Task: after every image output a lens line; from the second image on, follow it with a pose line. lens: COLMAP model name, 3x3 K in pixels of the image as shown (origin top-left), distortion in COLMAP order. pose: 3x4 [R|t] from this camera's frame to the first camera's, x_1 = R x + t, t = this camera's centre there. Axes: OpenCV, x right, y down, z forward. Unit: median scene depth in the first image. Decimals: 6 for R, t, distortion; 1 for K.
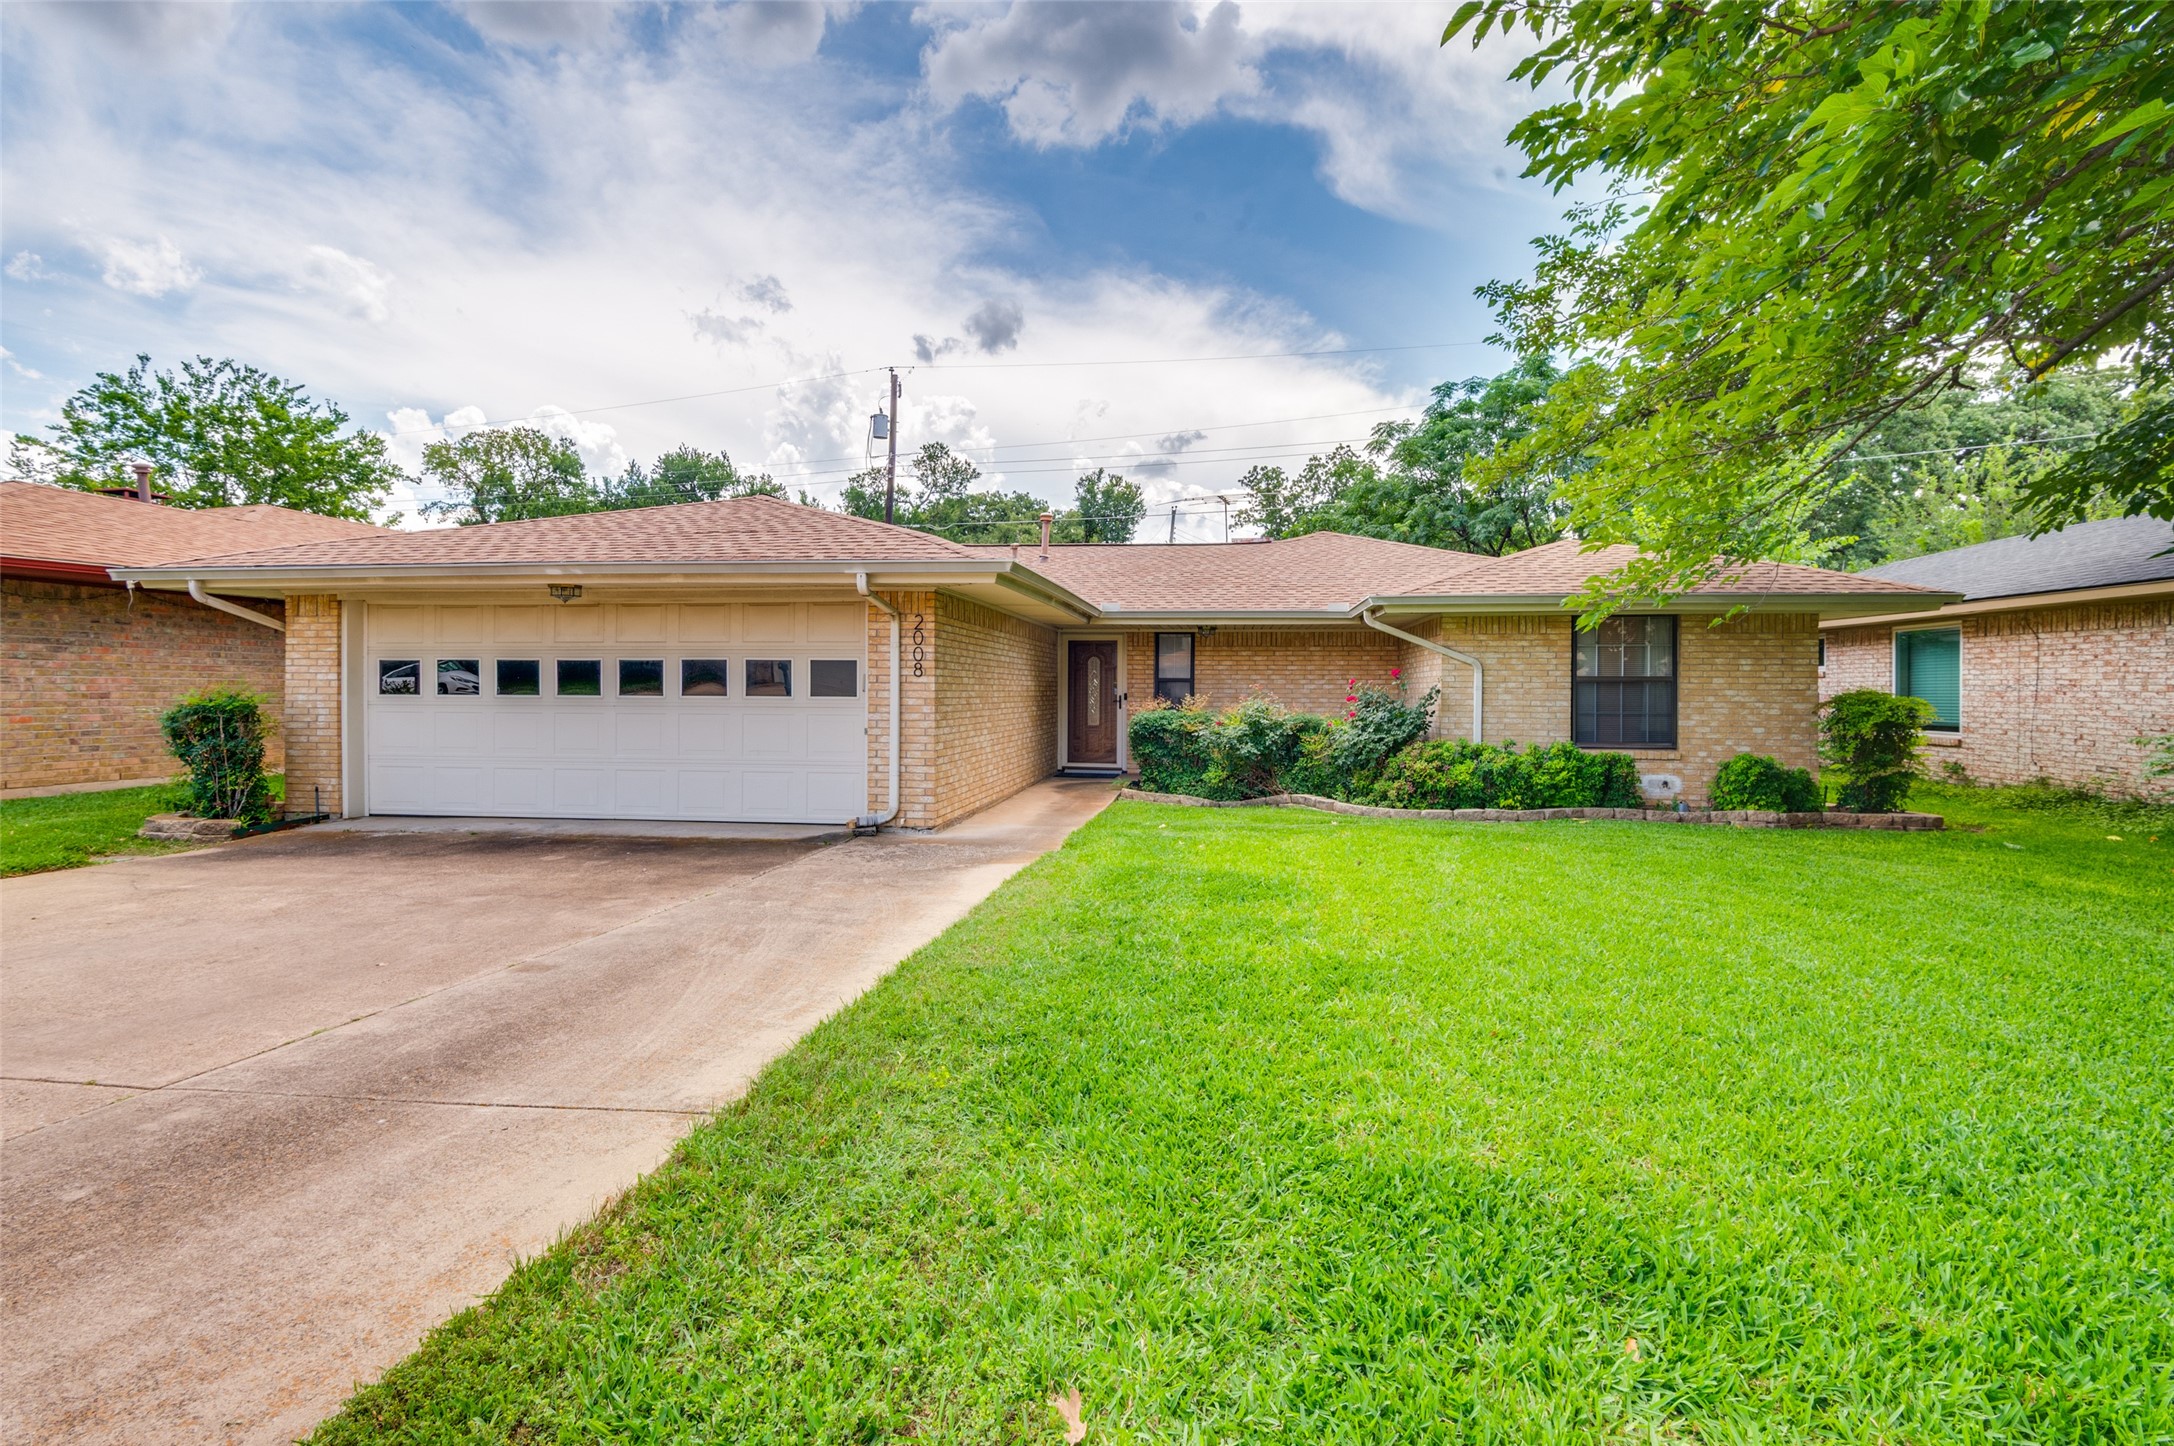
lens RADIAL K [[983.9, 0, 1087.0], [0, 983.9, 707.4], [0, 0, 1]] dist [0.028392, -0.015453]
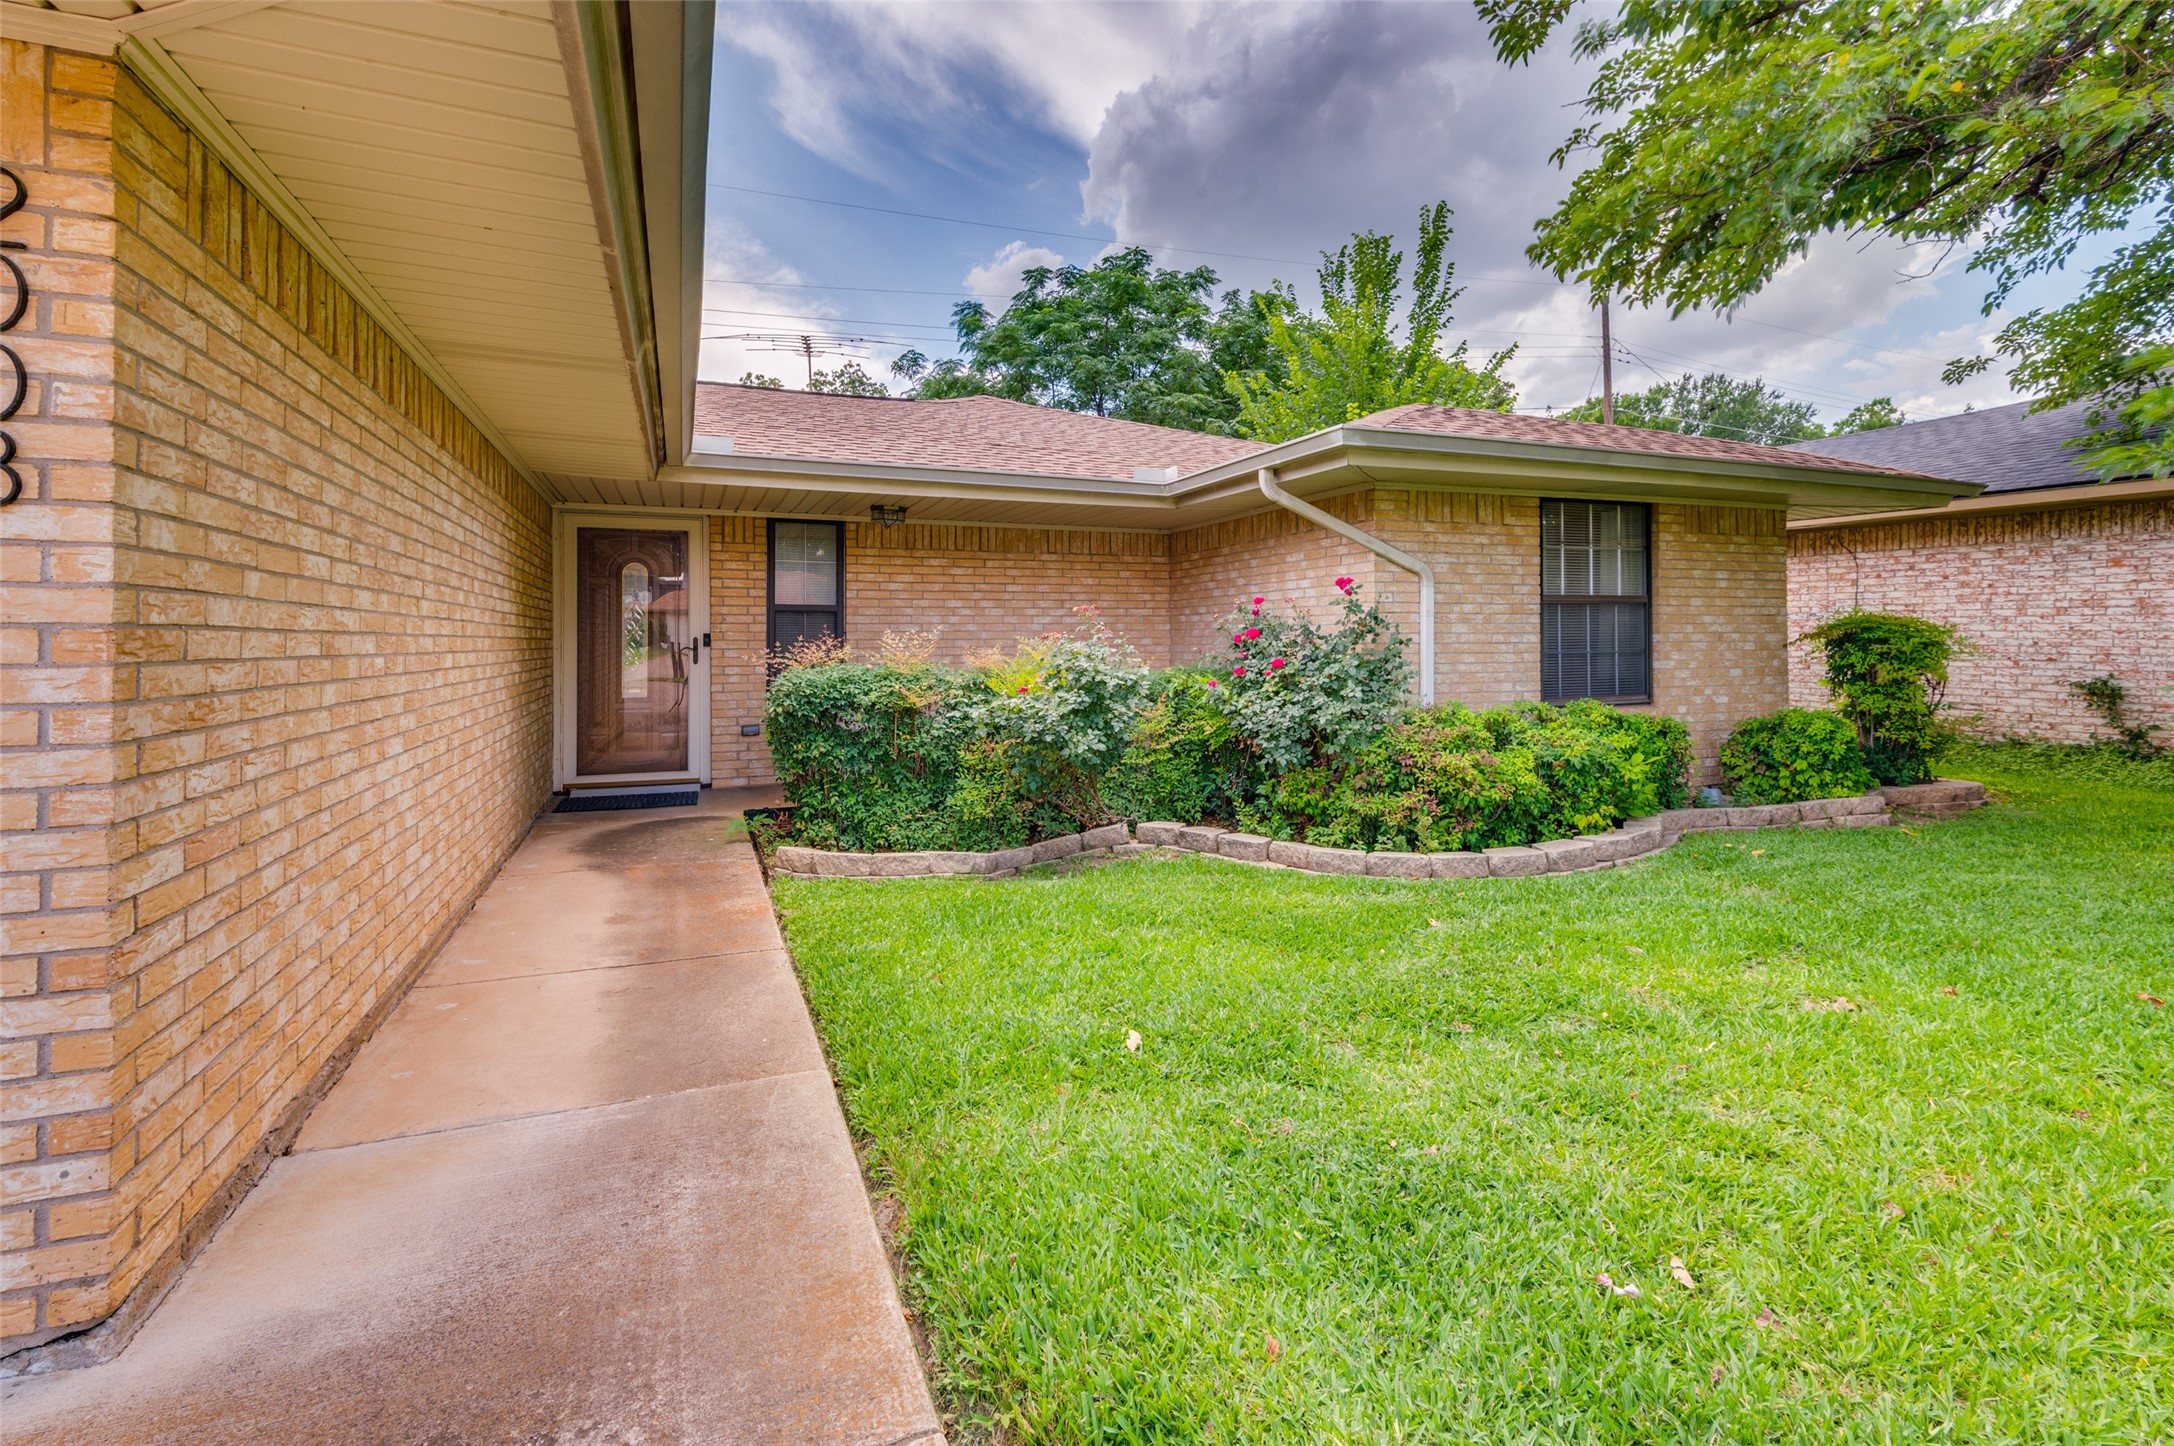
lens RADIAL K [[983.9, 0, 1087.9], [0, 983.9, 636.9], [0, 0, 1]] dist [0.028392, -0.015453]
pose [[0.854215, -0.009065, 0.519840, -0.078965], [0.020587, 0.999654, -0.016396, -0.000066], [-0.519512, 0.024707, 0.854106, 0.618368]]
